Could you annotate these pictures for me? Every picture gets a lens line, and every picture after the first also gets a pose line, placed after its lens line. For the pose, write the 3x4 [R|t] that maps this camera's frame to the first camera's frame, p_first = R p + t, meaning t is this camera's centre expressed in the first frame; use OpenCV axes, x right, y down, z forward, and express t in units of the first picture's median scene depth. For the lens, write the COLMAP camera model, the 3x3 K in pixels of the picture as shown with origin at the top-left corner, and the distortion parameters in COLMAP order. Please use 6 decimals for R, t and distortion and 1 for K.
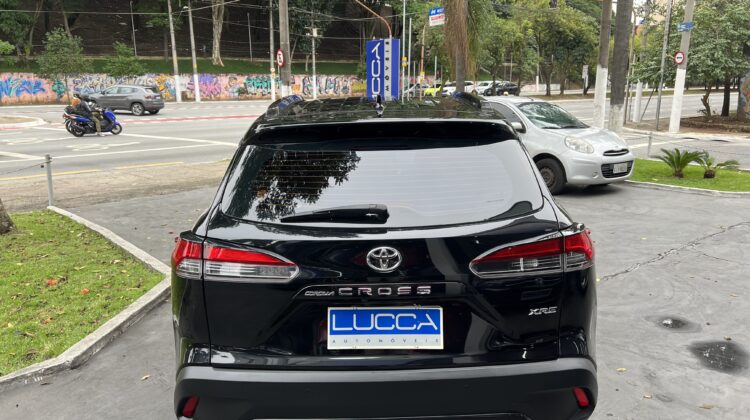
lens RADIAL K [[561.3, 0, 378.9], [0, 561.3, 212.4], [0, 0, 1]] dist [0.035503, -0.035984]
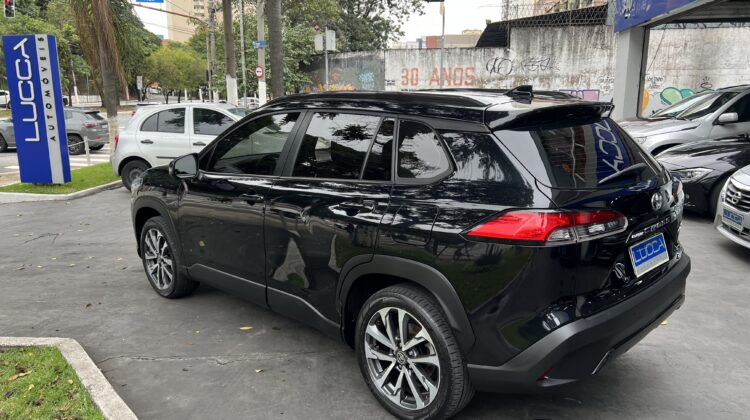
lens RADIAL K [[561.3, 0, 378.9], [0, 561.3, 212.4], [0, 0, 1]] dist [0.035503, -0.035984]
pose [[0.713739, -0.139158, 0.686448, -0.054496], [0.153196, 0.987350, 0.040870, -0.001909], [-0.683452, 0.075991, 0.726029, 0.018007]]
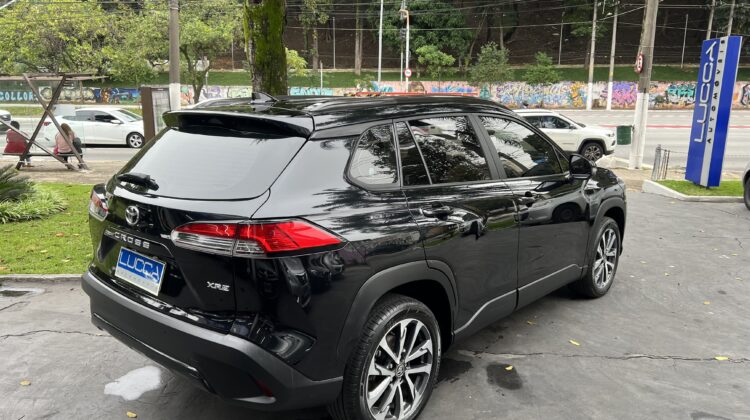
lens RADIAL K [[561.3, 0, 378.9], [0, 561.3, 212.4], [0, 0, 1]] dist [0.035503, -0.035984]
pose [[0.746615, 0.150605, -0.647985, 0.049236], [-0.159332, 0.986170, 0.045621, -0.002795], [0.645895, 0.069183, 0.760285, 0.014462]]
